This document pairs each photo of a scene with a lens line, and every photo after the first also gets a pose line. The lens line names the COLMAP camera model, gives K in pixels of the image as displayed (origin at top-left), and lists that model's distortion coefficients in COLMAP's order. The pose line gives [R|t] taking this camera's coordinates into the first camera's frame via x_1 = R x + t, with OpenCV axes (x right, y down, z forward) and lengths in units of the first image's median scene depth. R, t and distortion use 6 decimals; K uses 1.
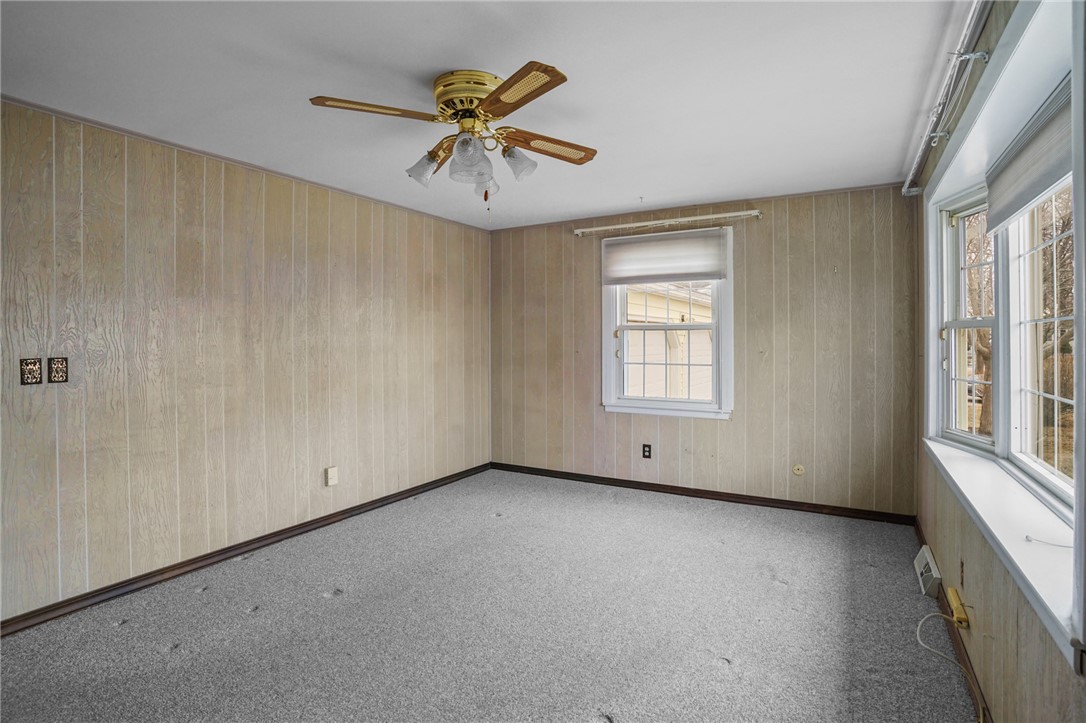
lens RADIAL K [[534.1, 0, 544.5], [0, 534.1, 334.8], [0, 0, 1]] dist [-0.074368, 0.034870]
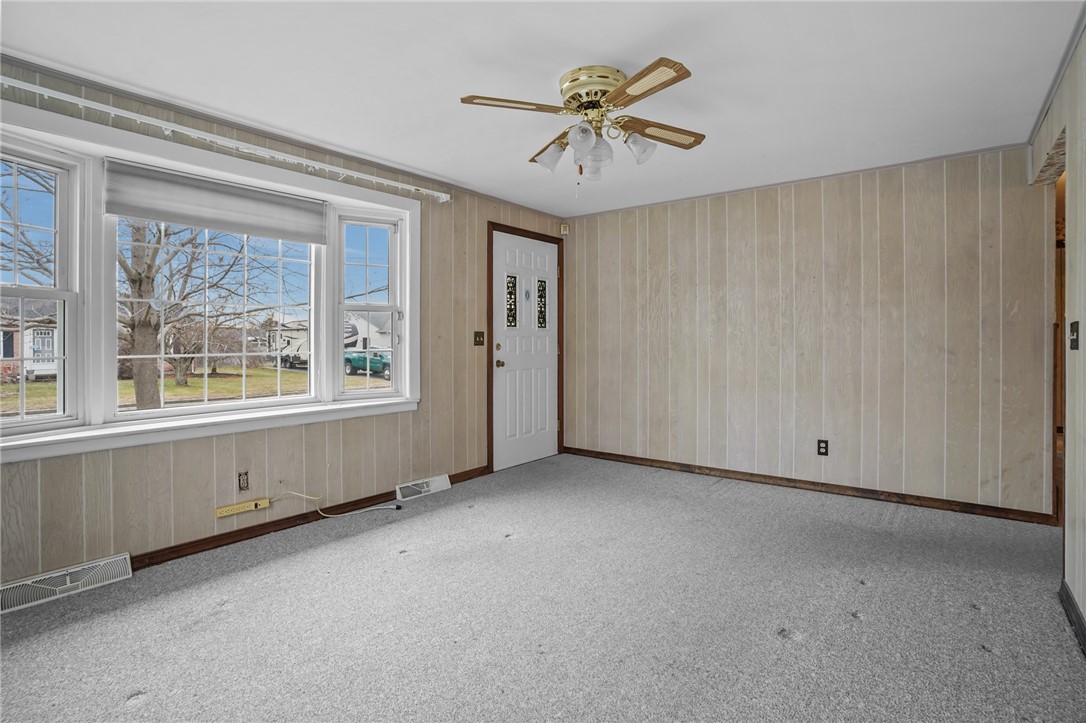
lens RADIAL K [[530.3, 0, 538.5], [0, 530.3, 352.3], [0, 0, 1]] dist [-0.074023, 0.032815]
pose [[-0.989500, 0.003098, 0.144499, -0.101611], [0.004856, 0.999918, 0.011817, 0.049417], [-0.144450, 0.012395, -0.989434, 1.176881]]
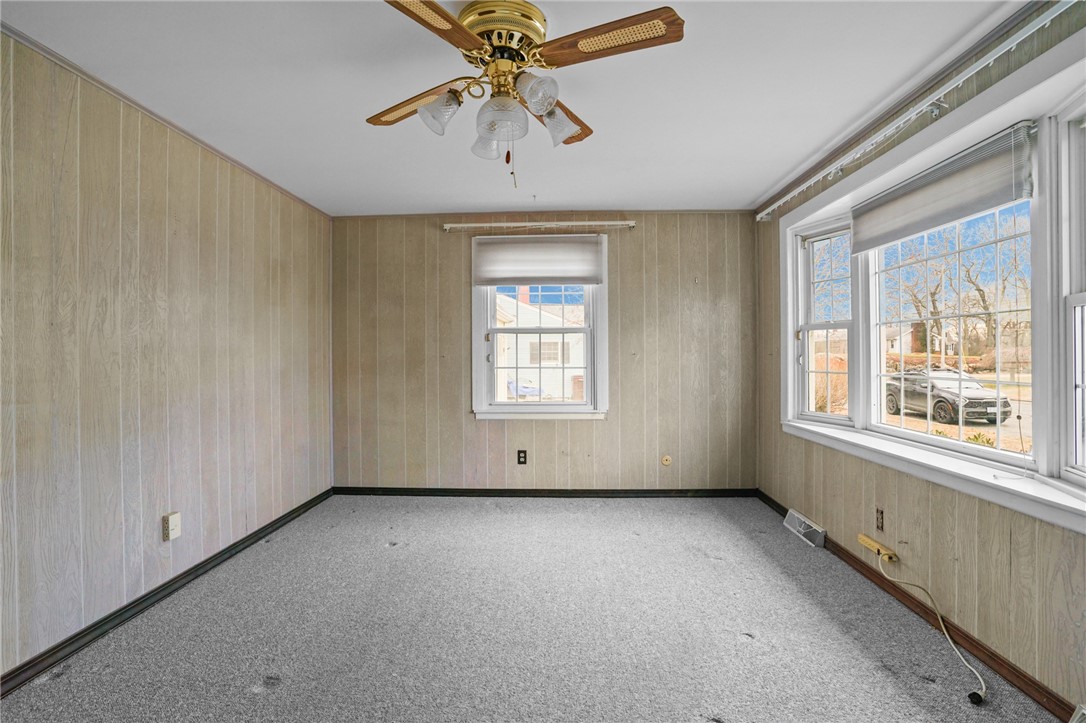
lens RADIAL K [[530.3, 0, 538.5], [0, 530.3, 352.3], [0, 0, 1]] dist [-0.074023, 0.032815]
pose [[0.887897, -0.000212, 0.460042, -0.261926], [-0.000954, 0.999997, 0.002302, 0.027493], [-0.460041, -0.002483, 0.887894, 0.138743]]
